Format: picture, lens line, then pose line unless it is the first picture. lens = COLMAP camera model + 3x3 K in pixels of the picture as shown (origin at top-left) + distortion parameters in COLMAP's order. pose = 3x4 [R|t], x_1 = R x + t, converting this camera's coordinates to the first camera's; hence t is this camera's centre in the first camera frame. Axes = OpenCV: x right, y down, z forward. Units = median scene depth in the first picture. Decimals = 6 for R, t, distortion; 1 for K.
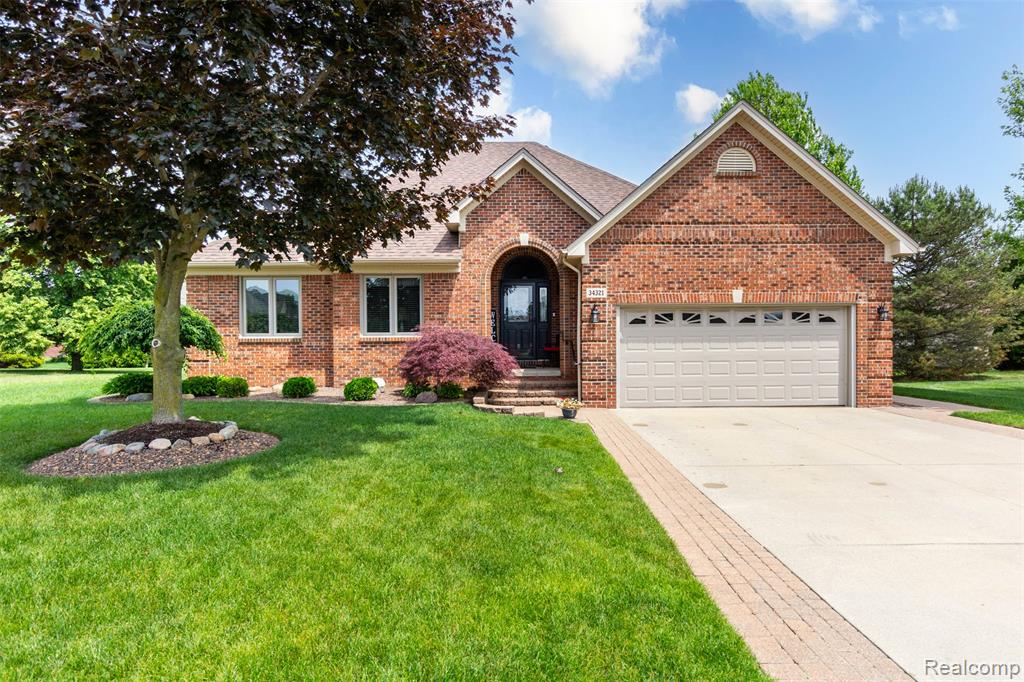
lens RADIAL K [[534.0, 0, 520.9], [0, 534.0, 338.7], [0, 0, 1]] dist [0.022150, -0.000119]
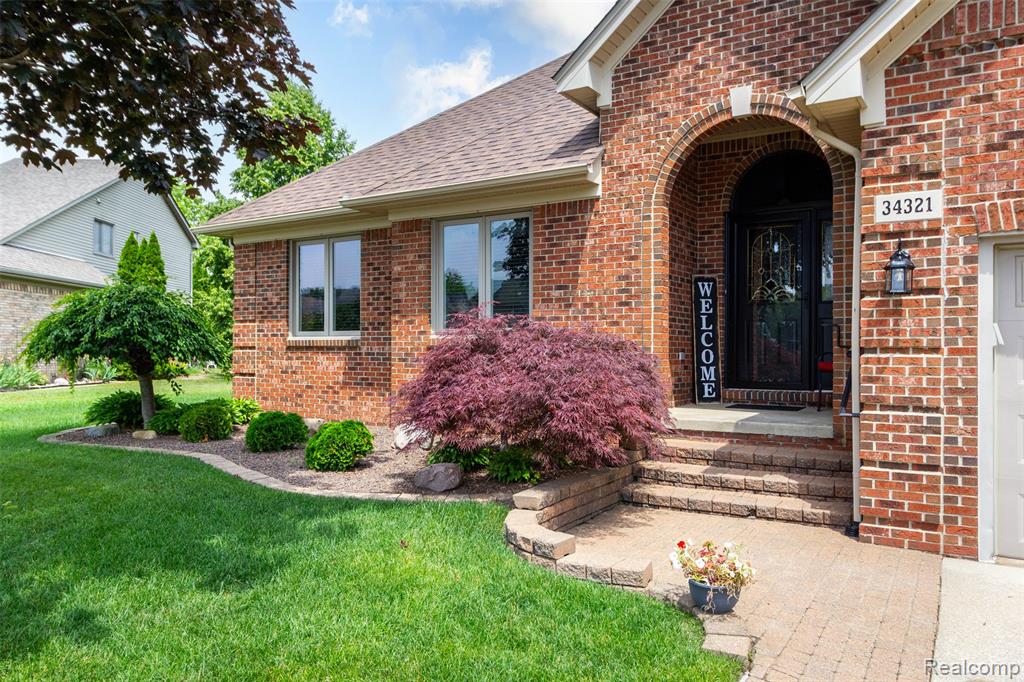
lens RADIAL K [[729.7, 0, 517.3], [0, 729.7, 339.1], [0, 0, 1]] dist [0.002169, -0.000248]
pose [[0.849613, 0.001055, -0.527406, 0.158831], [-0.000801, 0.999999, 0.000709, -0.002233], [0.527406, -0.000180, 0.849613, 0.435957]]
